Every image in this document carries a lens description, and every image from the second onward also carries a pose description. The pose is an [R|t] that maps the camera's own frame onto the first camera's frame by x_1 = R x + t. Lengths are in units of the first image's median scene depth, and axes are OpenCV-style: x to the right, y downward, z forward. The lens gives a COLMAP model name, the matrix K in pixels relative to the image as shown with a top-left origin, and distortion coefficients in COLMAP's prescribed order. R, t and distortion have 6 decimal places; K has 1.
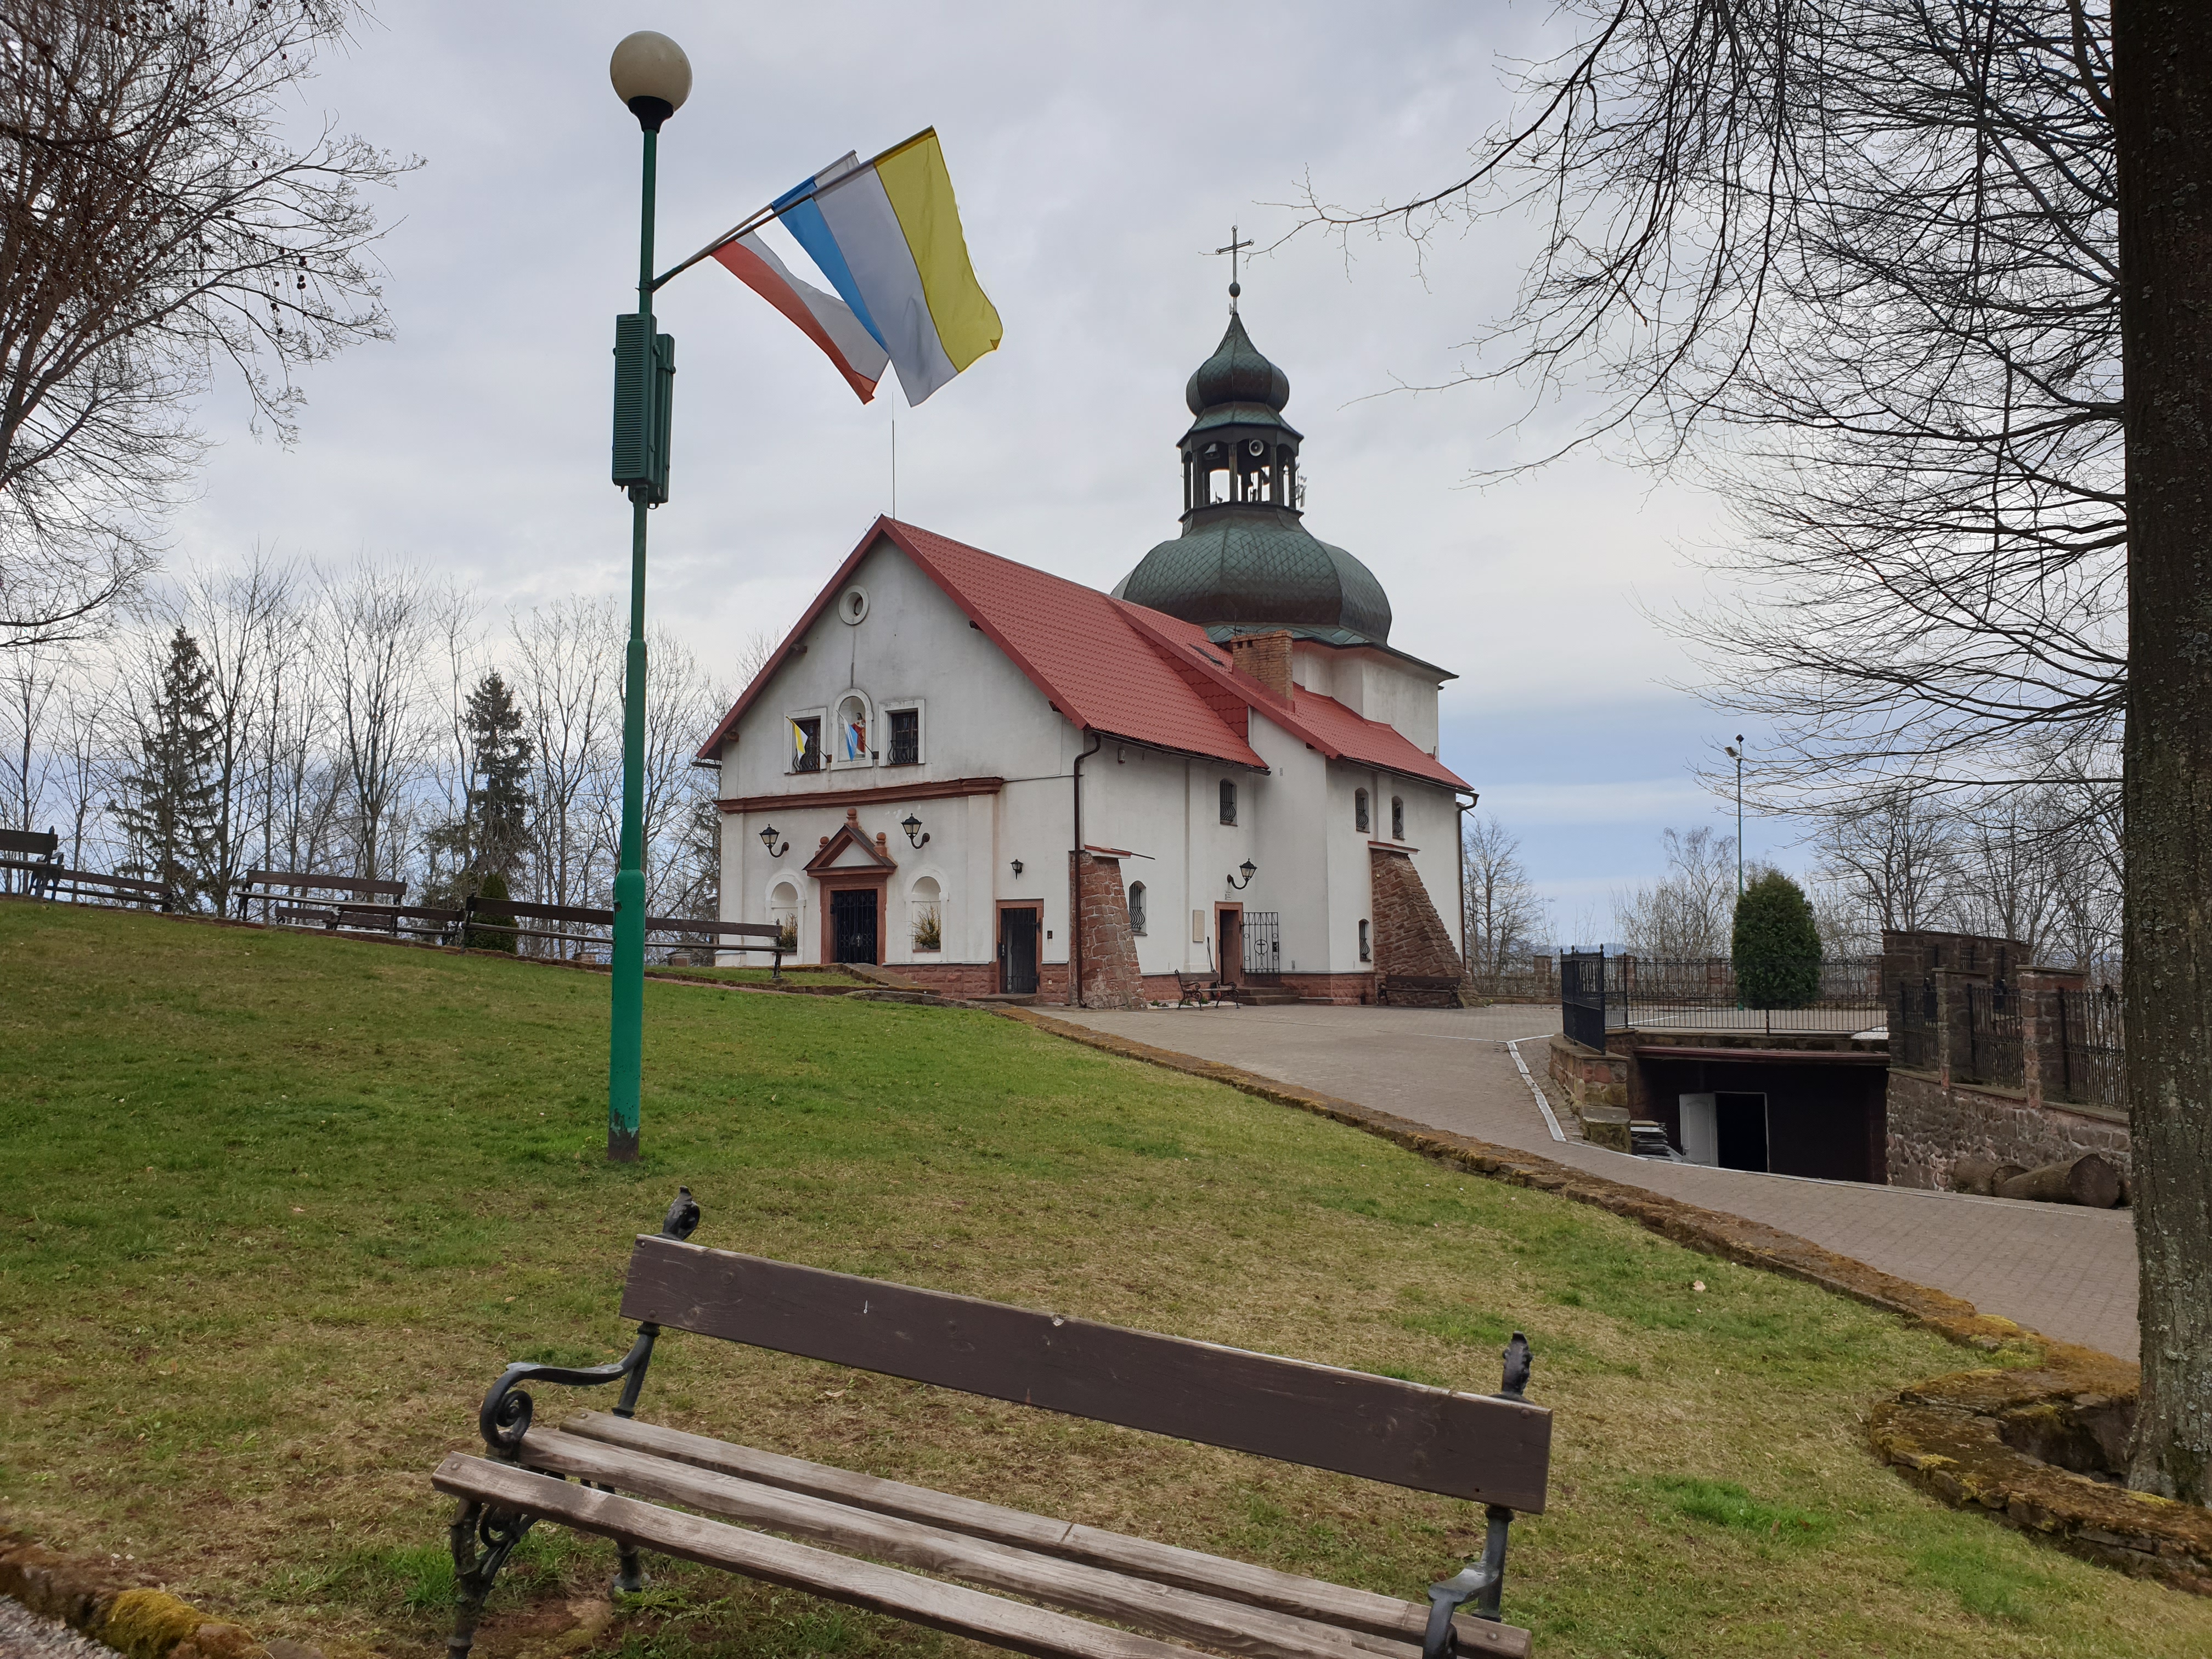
lens RADIAL K [[1667.0, 0, 1108.8], [0, 1667.0, 814.4], [0, 0, 1]] dist [0.065178, 0.000171]
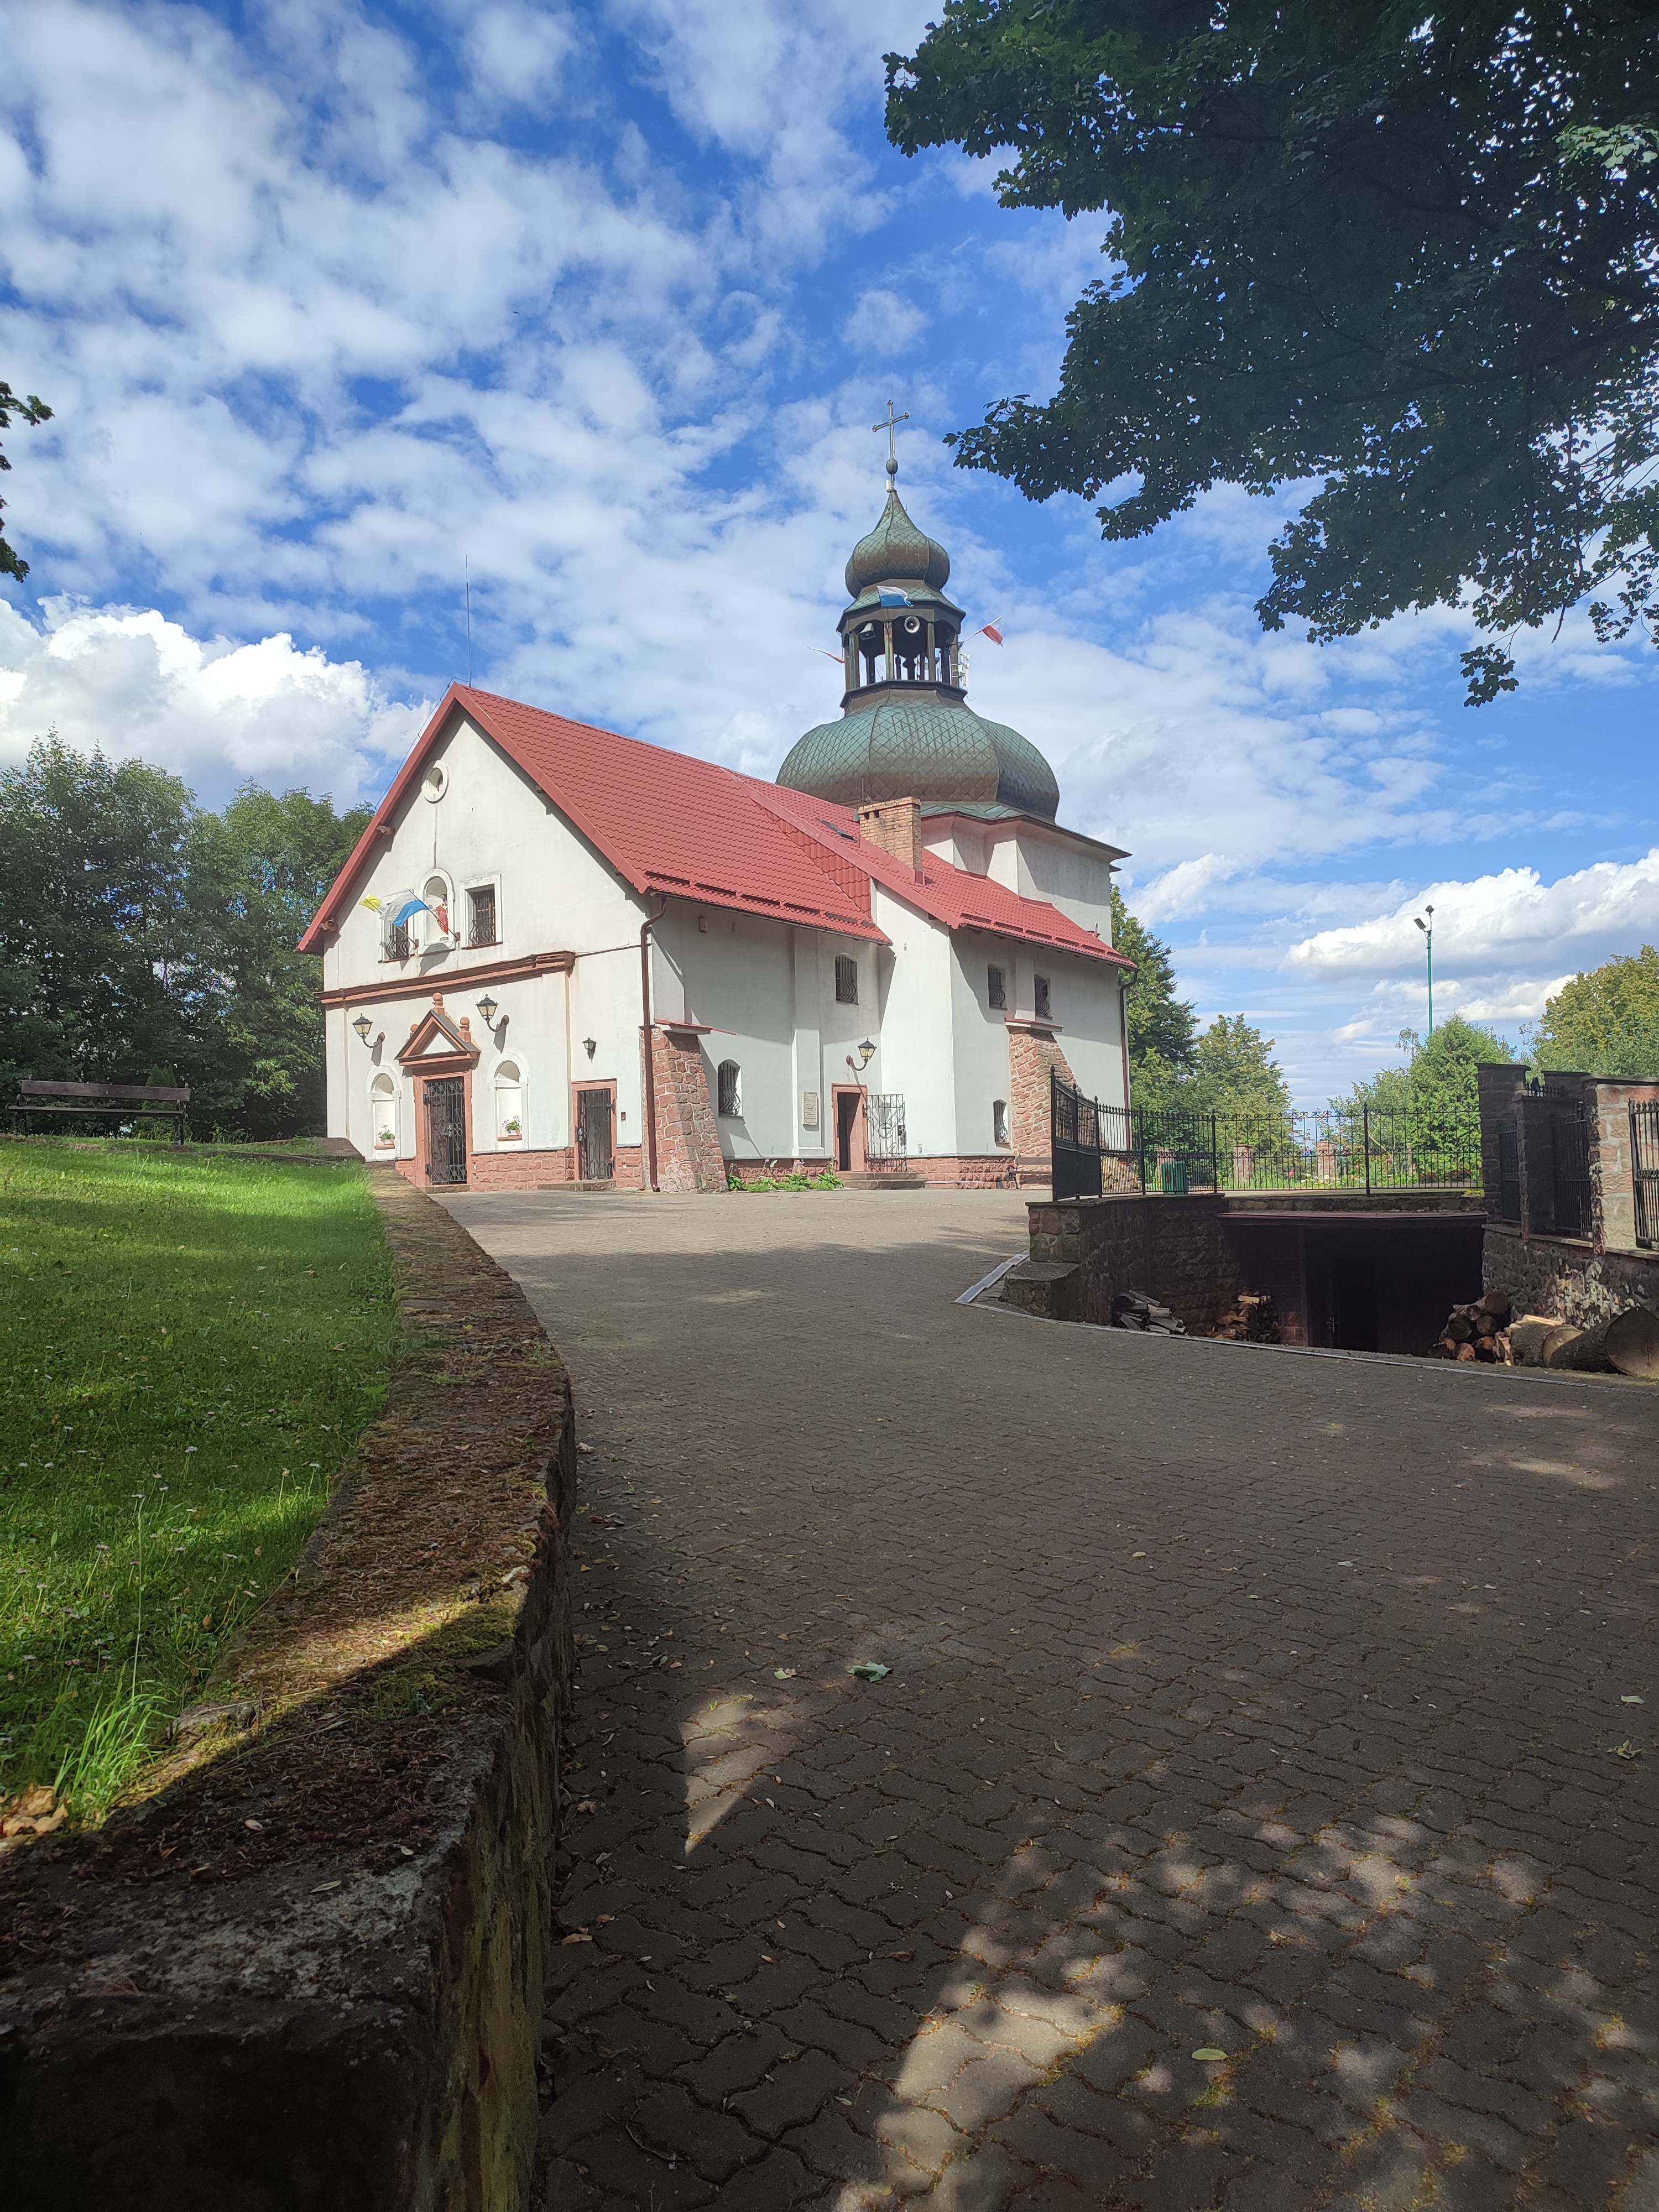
lens RADIAL K [[1537.8, 0, 827.9], [0, 1537.8, 1104.7], [0, 0, 1]] dist [0.002520, -0.000521]
pose [[0.996689, -0.026593, -0.076839, 0.125925], [0.029107, 0.999071, 0.031784, 0.035595], [0.075922, -0.033915, 0.996537, 0.125590]]
